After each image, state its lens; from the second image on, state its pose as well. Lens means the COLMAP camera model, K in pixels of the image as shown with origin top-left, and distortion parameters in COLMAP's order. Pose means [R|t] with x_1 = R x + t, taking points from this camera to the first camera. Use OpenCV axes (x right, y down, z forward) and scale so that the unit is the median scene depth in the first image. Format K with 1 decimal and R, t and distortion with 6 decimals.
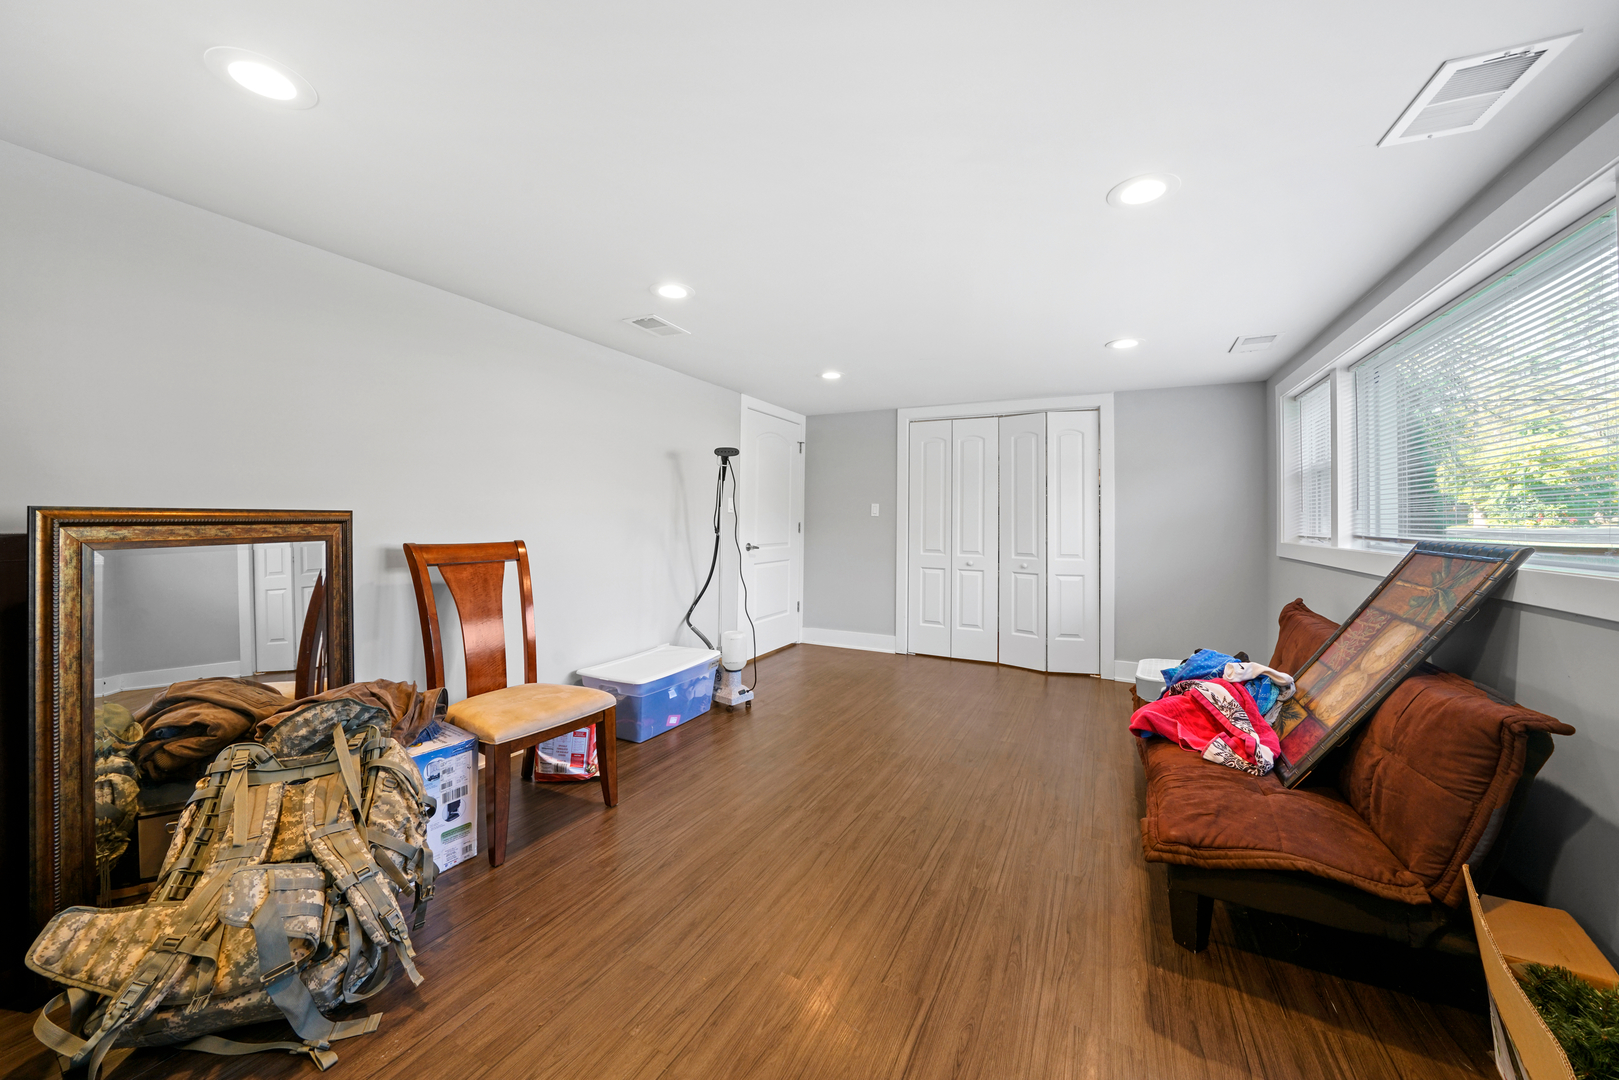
lens RADIAL K [[580.1, 0, 818.3], [0, 580.1, 532.1], [0, 0, 1]] dist [-0.003293, -0.000100]
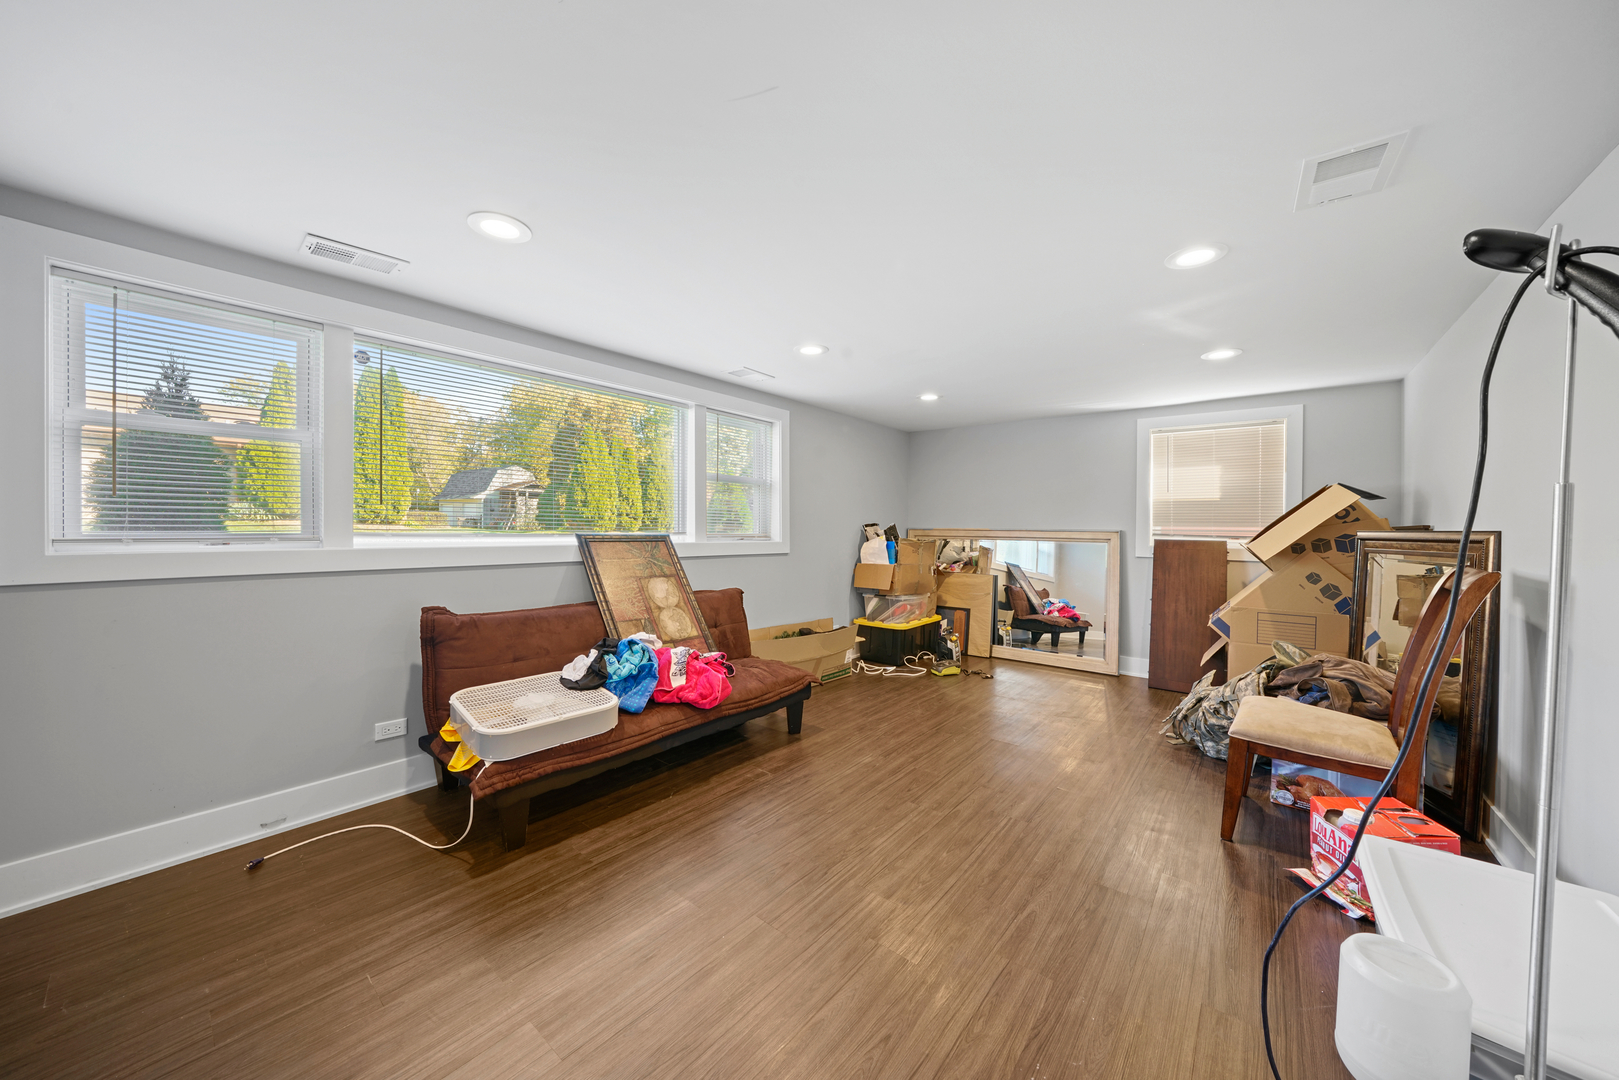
lens RADIAL K [[580.1, 0, 818.3], [0, 580.1, 532.1], [0, 0, 1]] dist [-0.003293, -0.000100]
pose [[-0.978104, -0.005634, 0.208042, 0.112519], [-0.002301, 0.999865, 0.016256, -0.029683], [-0.208105, 0.015421, -0.977985, 2.378920]]
